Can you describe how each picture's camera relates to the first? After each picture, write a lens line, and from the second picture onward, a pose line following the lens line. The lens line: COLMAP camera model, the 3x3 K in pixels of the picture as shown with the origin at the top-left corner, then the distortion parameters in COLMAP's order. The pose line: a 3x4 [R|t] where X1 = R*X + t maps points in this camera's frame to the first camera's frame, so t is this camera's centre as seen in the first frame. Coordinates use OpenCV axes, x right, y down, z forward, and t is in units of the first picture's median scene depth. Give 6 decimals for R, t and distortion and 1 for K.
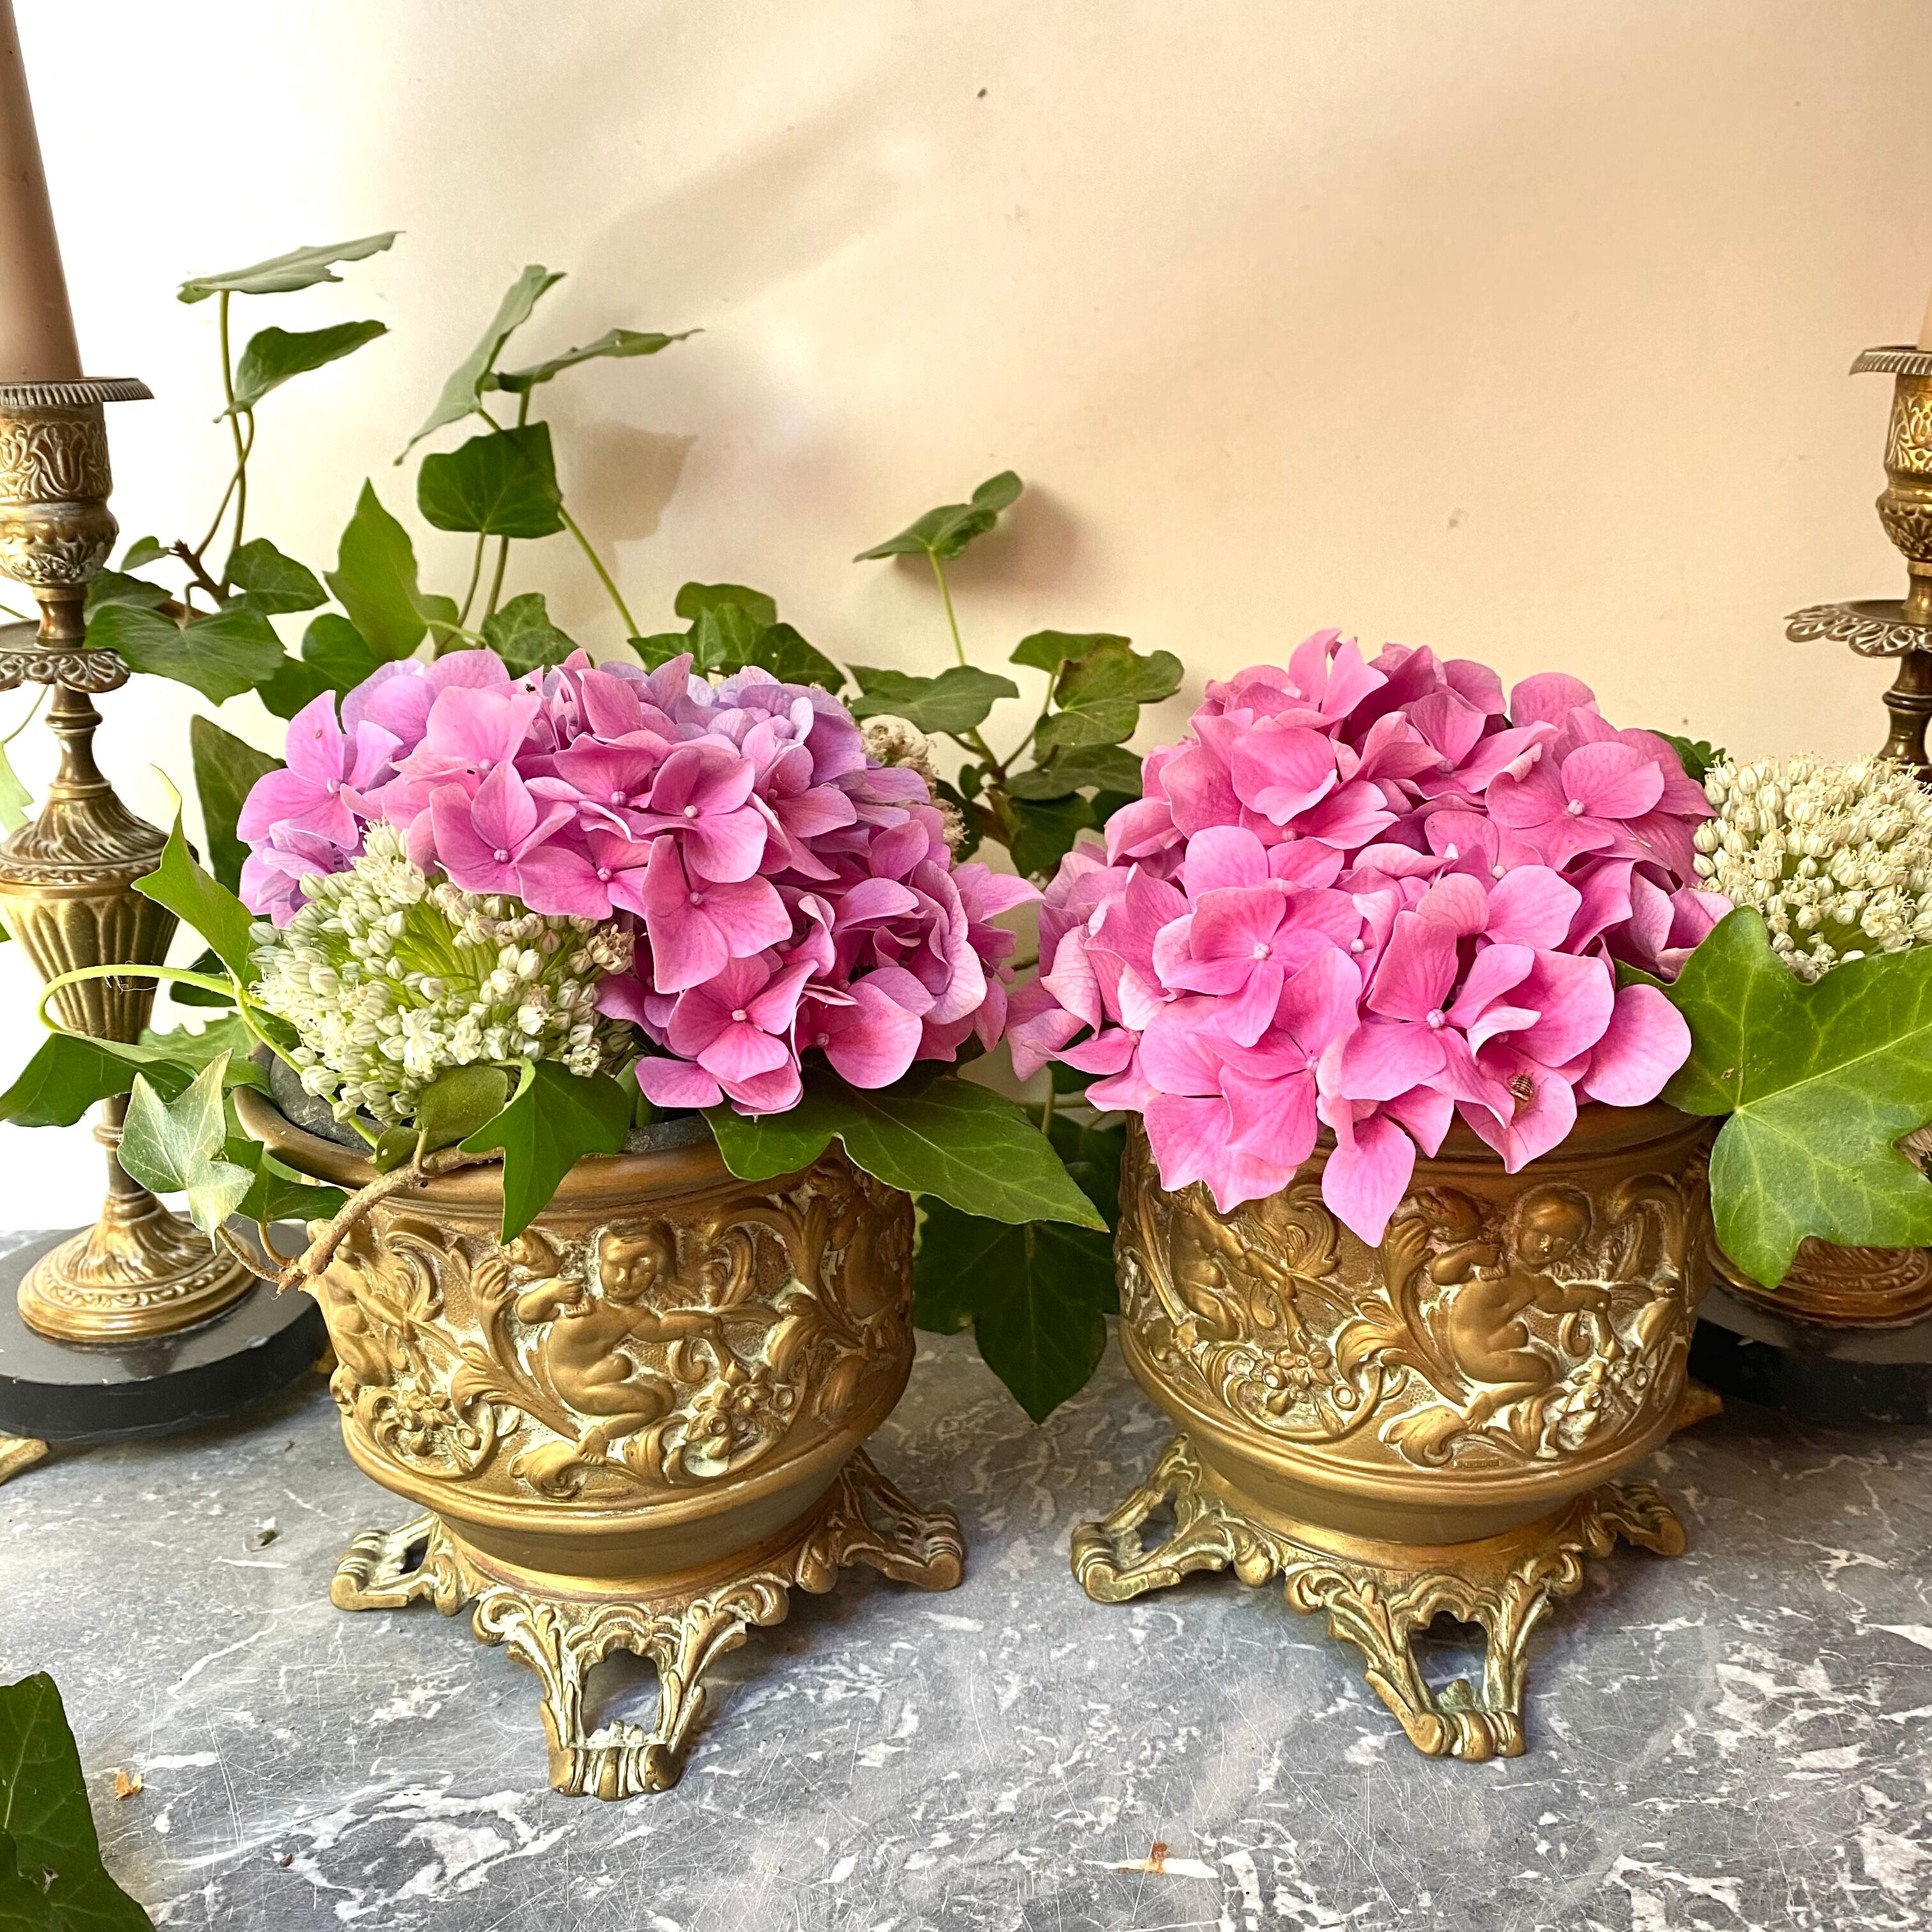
lens RADIAL K [[2030.4, 0, 981.2], [0, 2030.4, 945.0], [0, 0, 1]] dist [-0.004902, 0.000000]
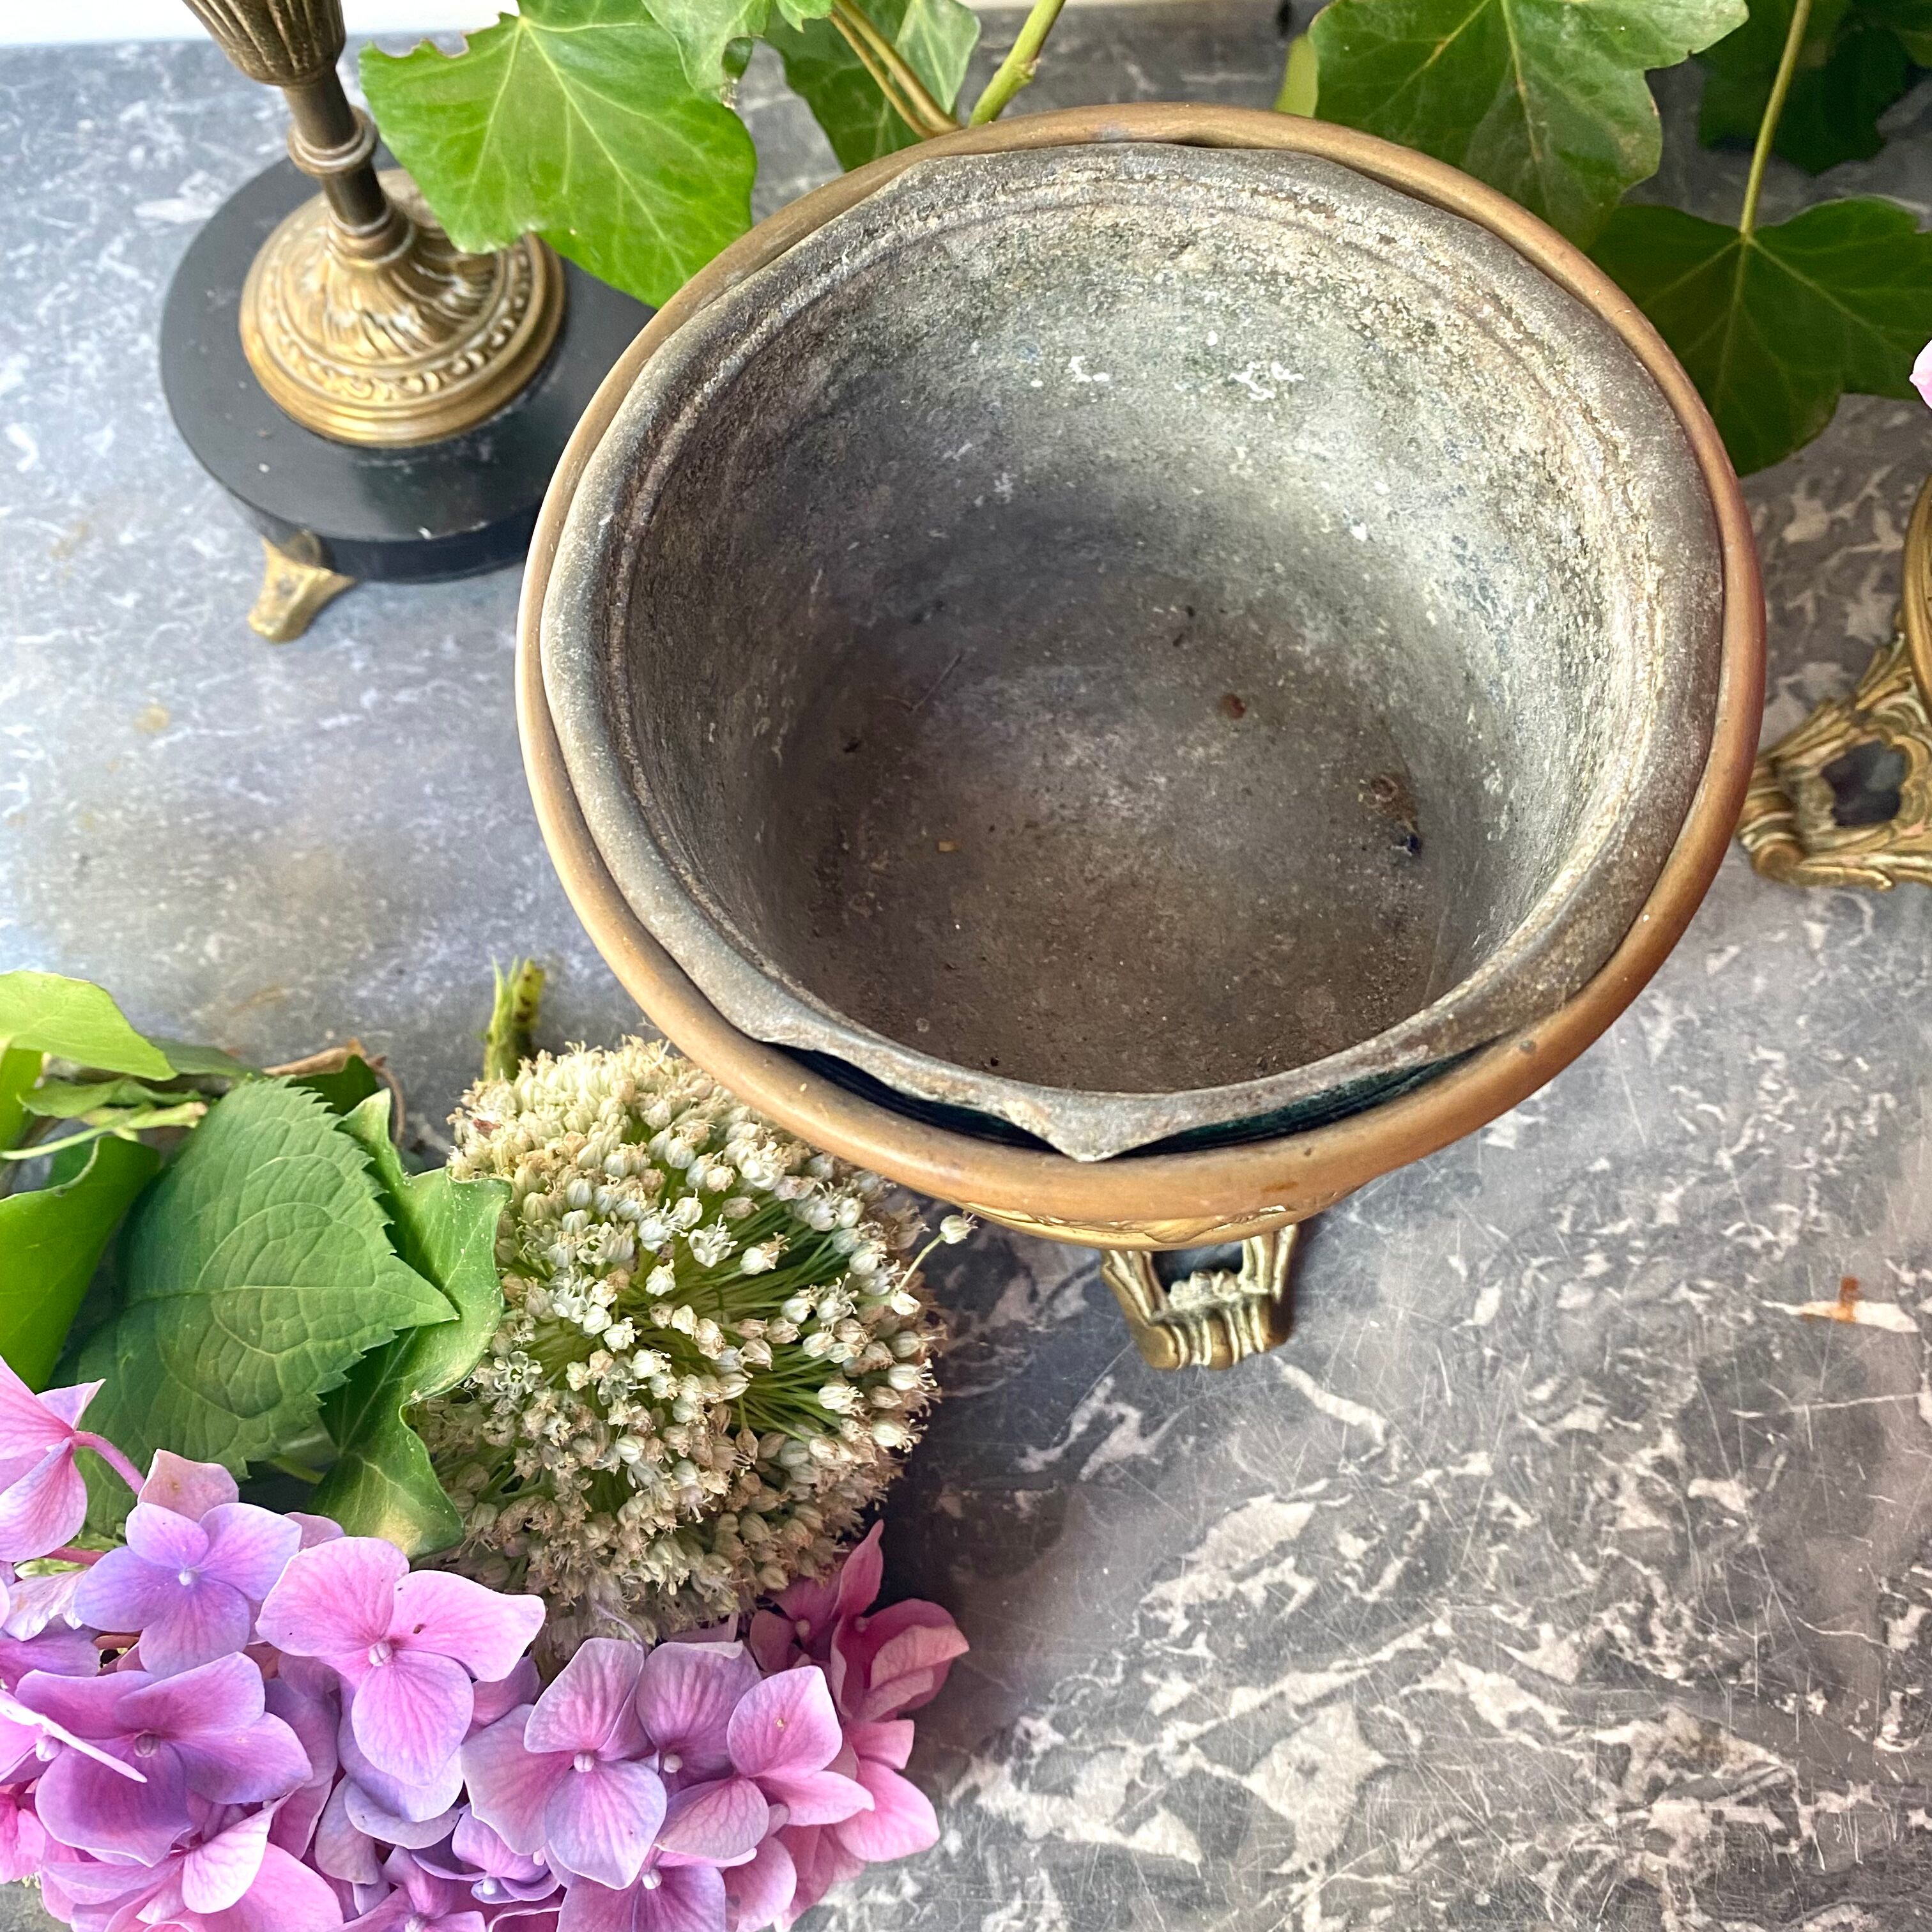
lens RADIAL K [[2030.4, 0, 974.8], [0, 2030.4, 967.6], [0, 0, 1]] dist [-0.004902, 0.000000]
pose [[0.998856, 0.022515, -0.042186, -0.241305], [0.019276, 0.617778, 0.786116, -0.315465], [0.043761, -0.786030, 0.616637, 0.524346]]
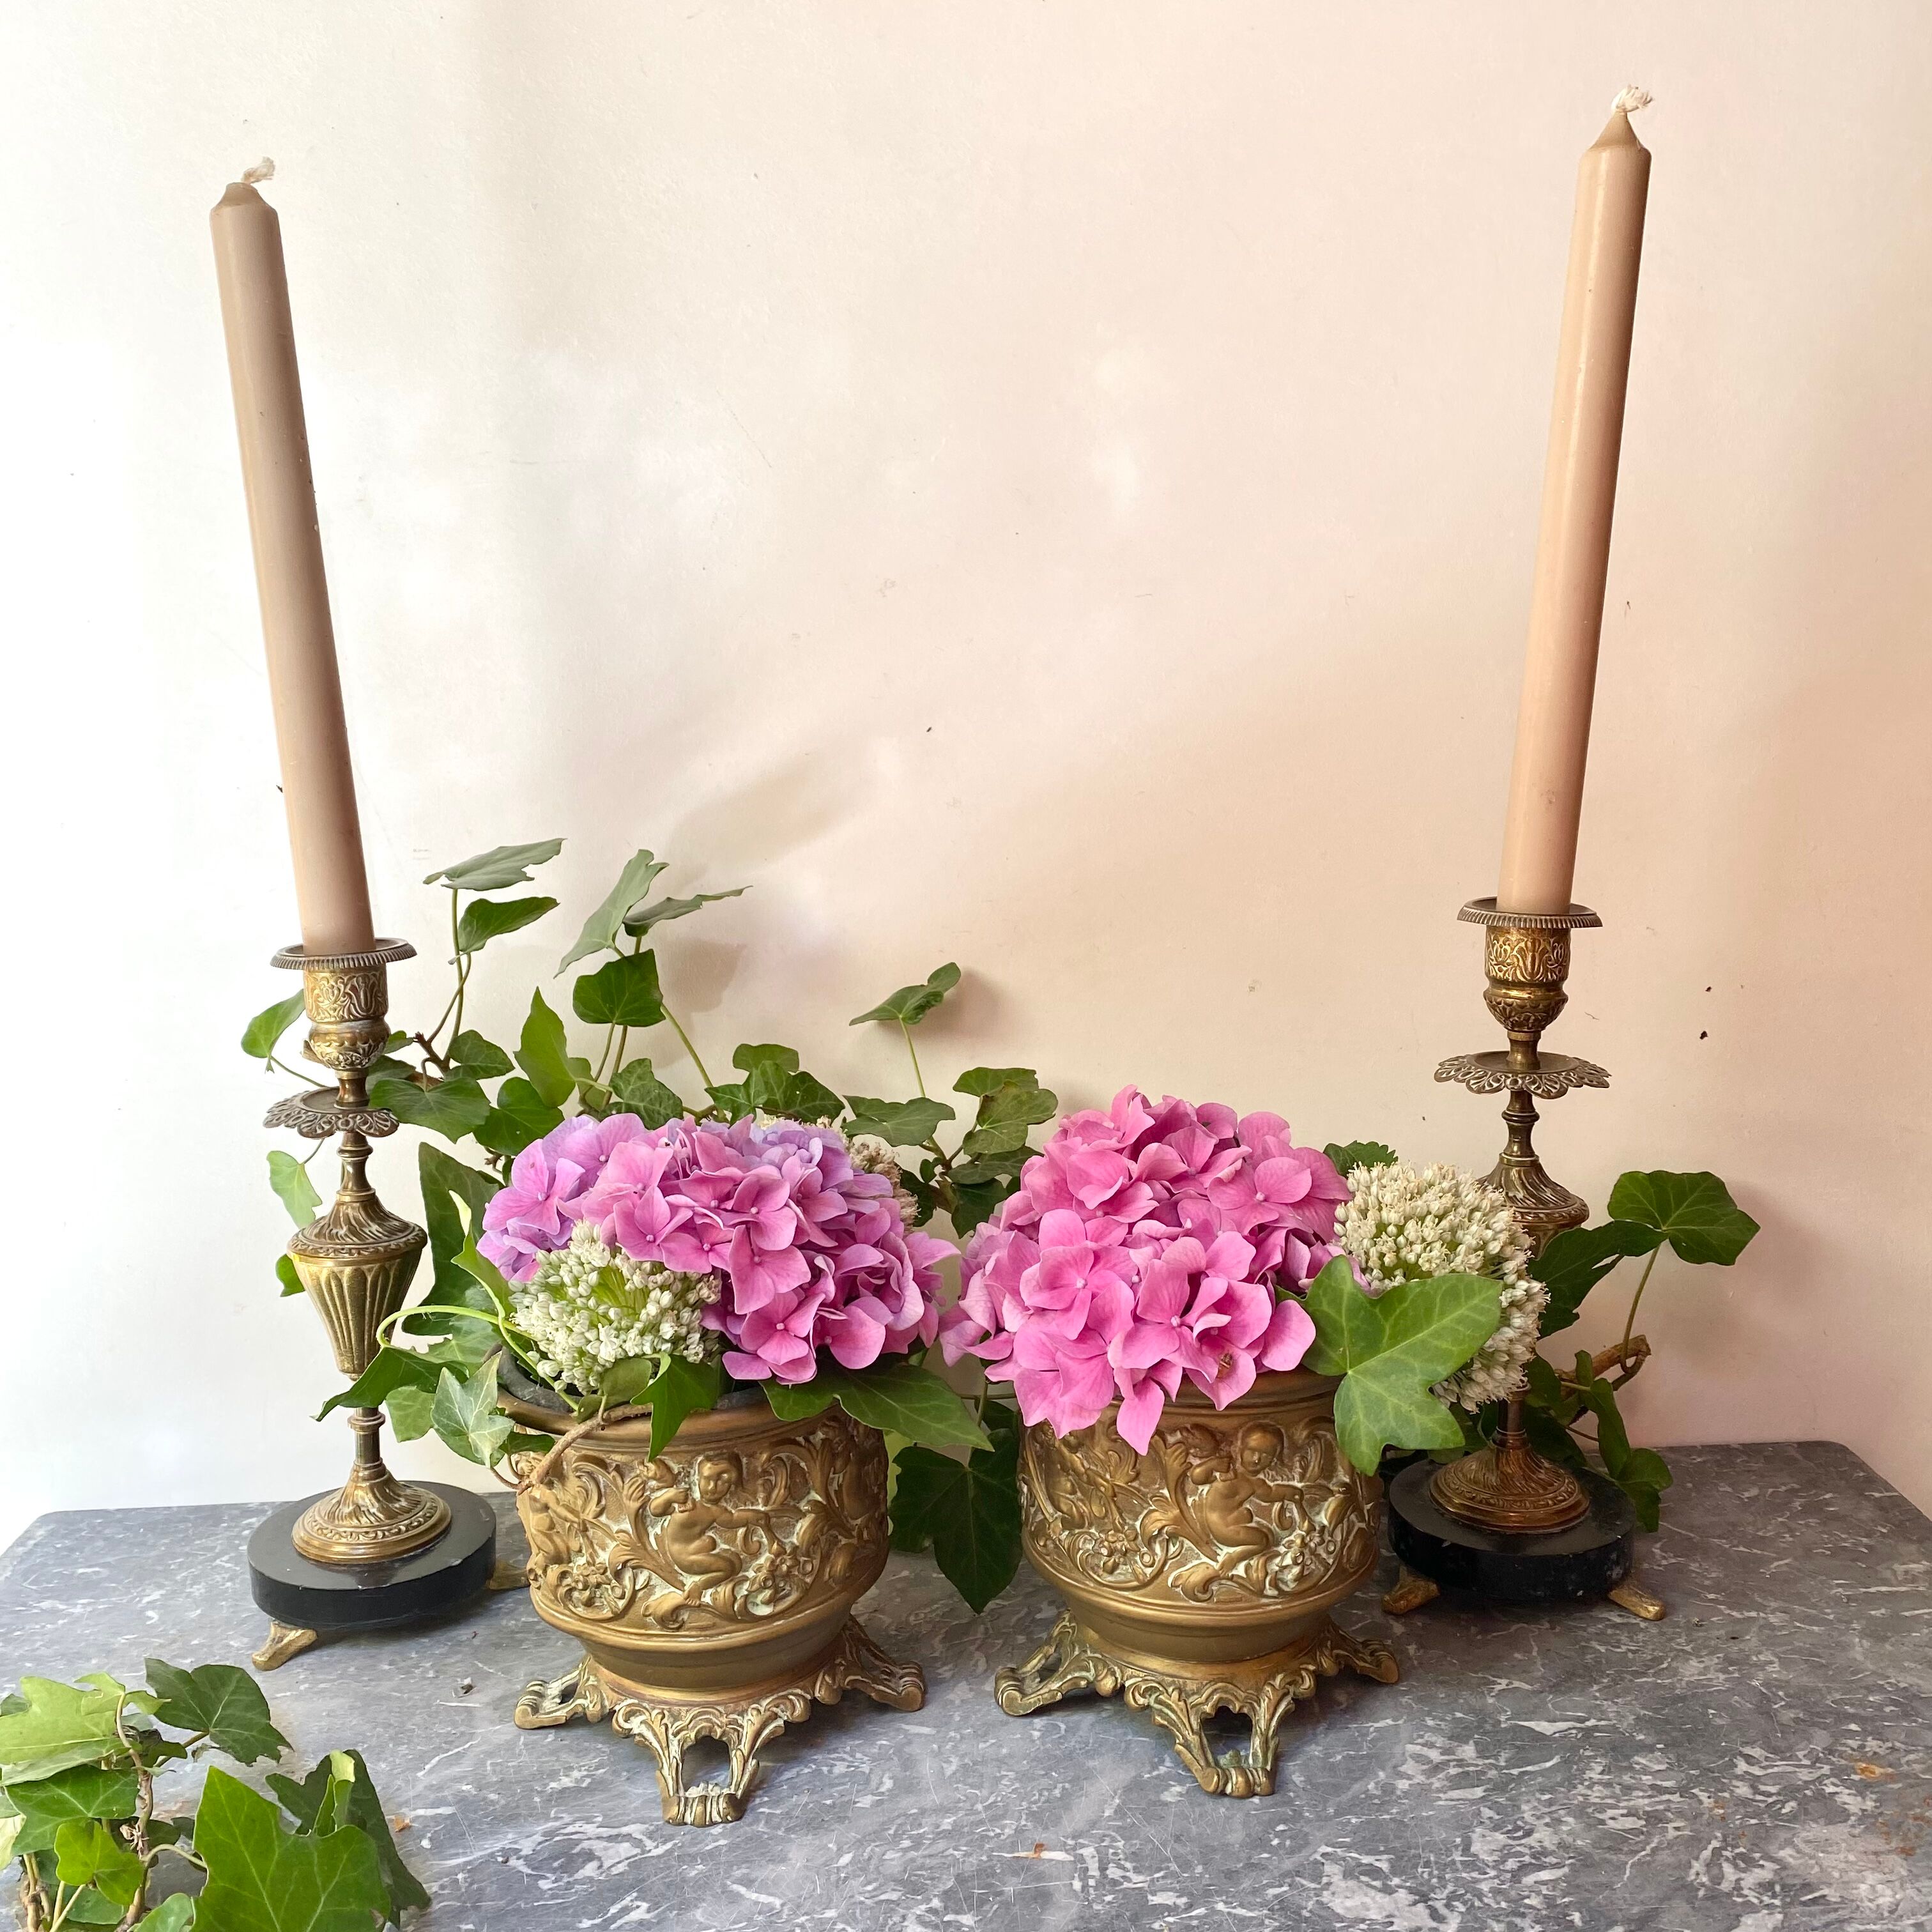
lens RADIAL K [[2030.4, 0, 955.0], [0, 2030.4, 923.5], [0, 0, 1]] dist [-0.004902, 0.000000]
pose [[0.999622, -0.021503, -0.017135, 0.060802], [0.018134, 0.984051, -0.176961, 0.003736], [0.020667, 0.176583, 0.984069, -0.695003]]
